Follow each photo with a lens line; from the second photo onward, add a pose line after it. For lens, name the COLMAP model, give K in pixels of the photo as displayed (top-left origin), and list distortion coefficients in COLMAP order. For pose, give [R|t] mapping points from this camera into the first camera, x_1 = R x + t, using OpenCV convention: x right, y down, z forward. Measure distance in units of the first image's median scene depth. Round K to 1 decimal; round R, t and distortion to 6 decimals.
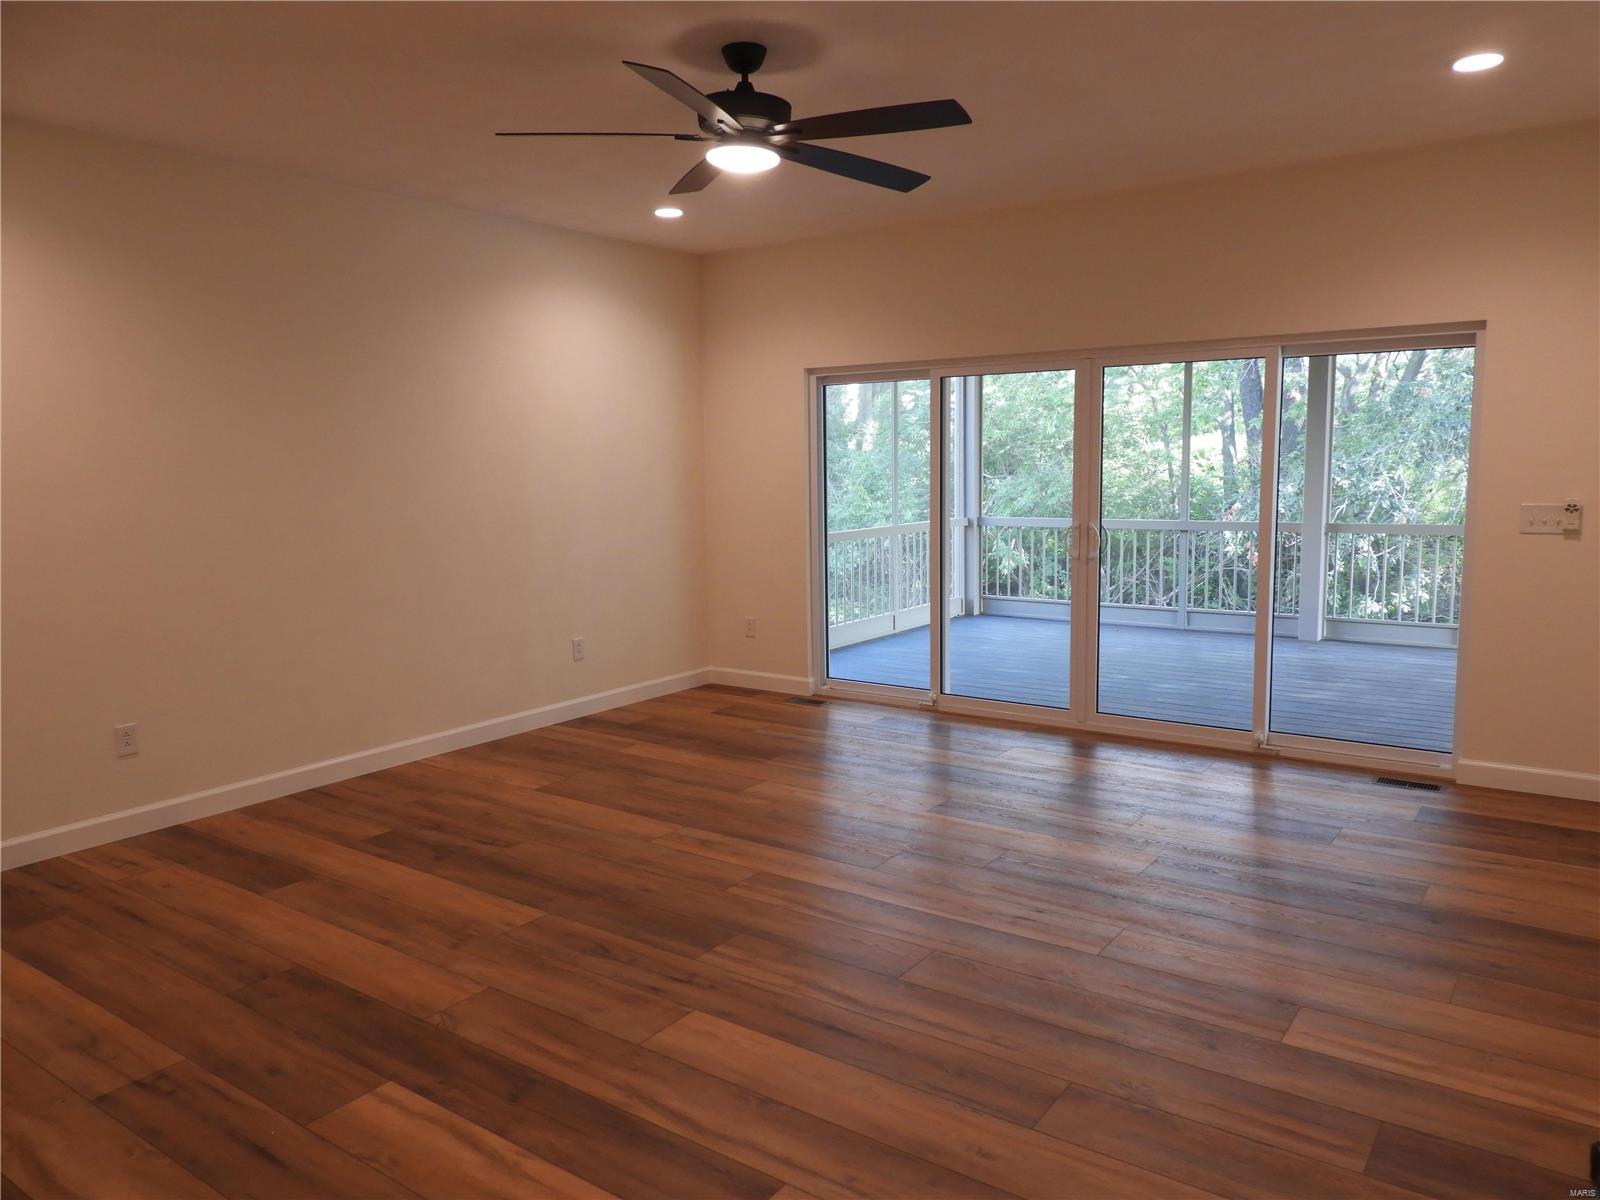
lens RADIAL K [[1124.8, 0, 800.8], [0, 1124.8, 599.3], [0, 0, 1]] dist [0.021978, -0.014261]
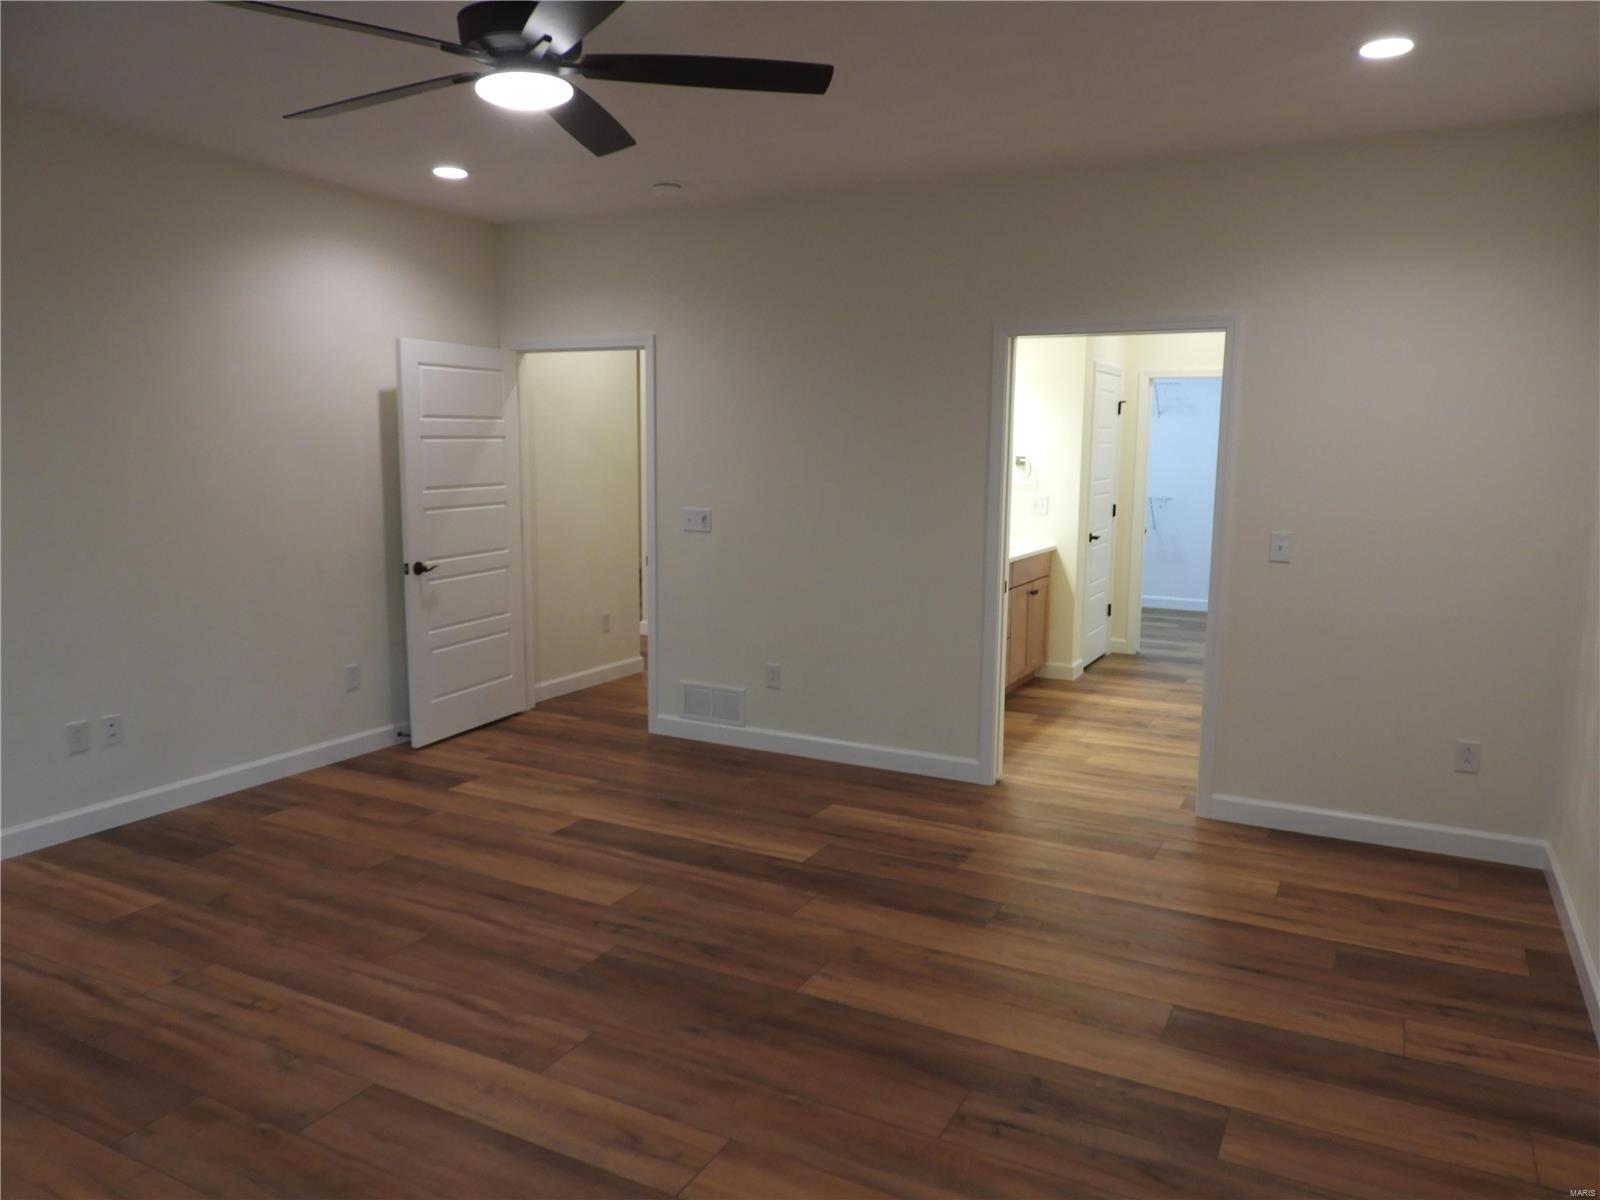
lens RADIAL K [[1124.8, 0, 793.0], [0, 1124.8, 603.6], [0, 0, 1]] dist [0.021978, -0.014261]
pose [[-0.990892, 0.029279, -0.131440, -0.129030], [-0.007127, 0.963307, 0.268309, -0.270754], [0.134473, 0.266802, -0.954324, 1.944310]]
